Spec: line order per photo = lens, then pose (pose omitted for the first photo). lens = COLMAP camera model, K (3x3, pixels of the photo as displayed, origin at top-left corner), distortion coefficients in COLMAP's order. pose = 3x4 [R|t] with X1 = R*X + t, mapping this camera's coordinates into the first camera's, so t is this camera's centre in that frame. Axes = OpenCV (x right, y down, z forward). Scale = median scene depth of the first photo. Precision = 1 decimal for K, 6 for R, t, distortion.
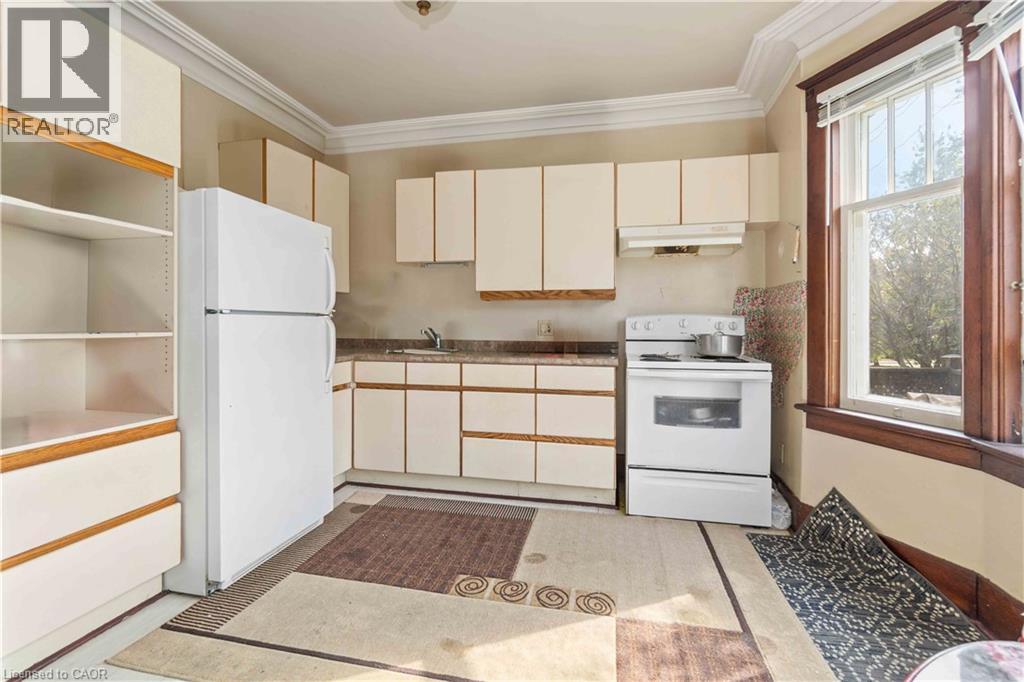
lens RADIAL K [[460.3, 0, 513.2], [0, 460.3, 331.6], [0, 0, 1]] dist [-0.009737, 0.002196]
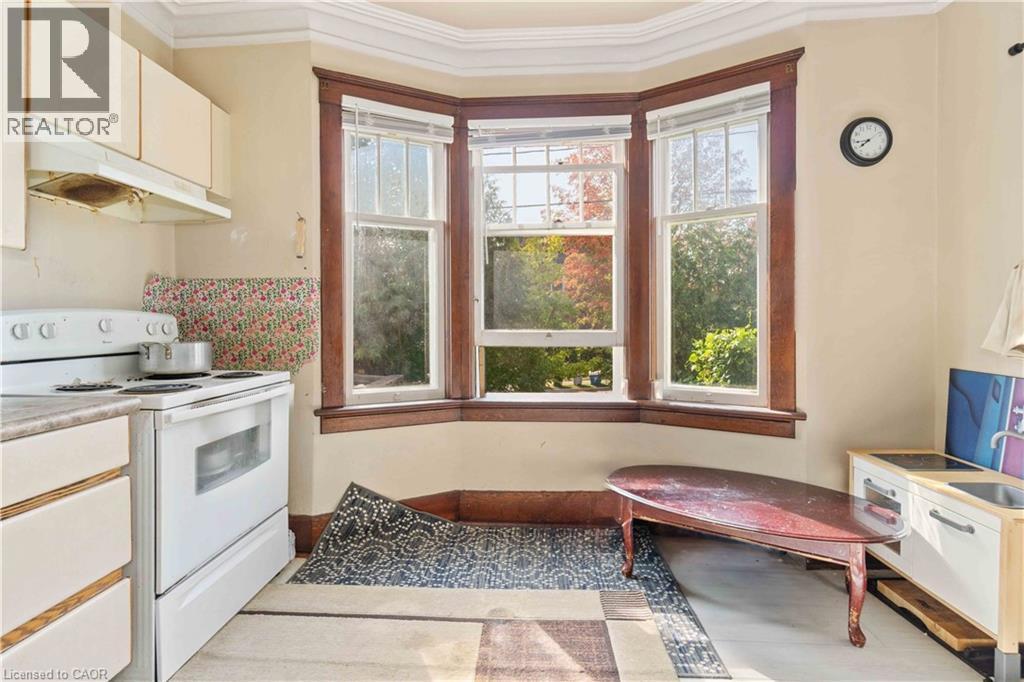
lens RADIAL K [[460.3, 0, 513.1], [0, 460.3, 329.9], [0, 0, 1]] dist [-0.009737, 0.002196]
pose [[-0.150279, -0.009010, 0.988603, -0.387667], [0.022649, 0.999665, 0.012554, -0.009896], [-0.988384, 0.024278, -0.150024, 0.800078]]
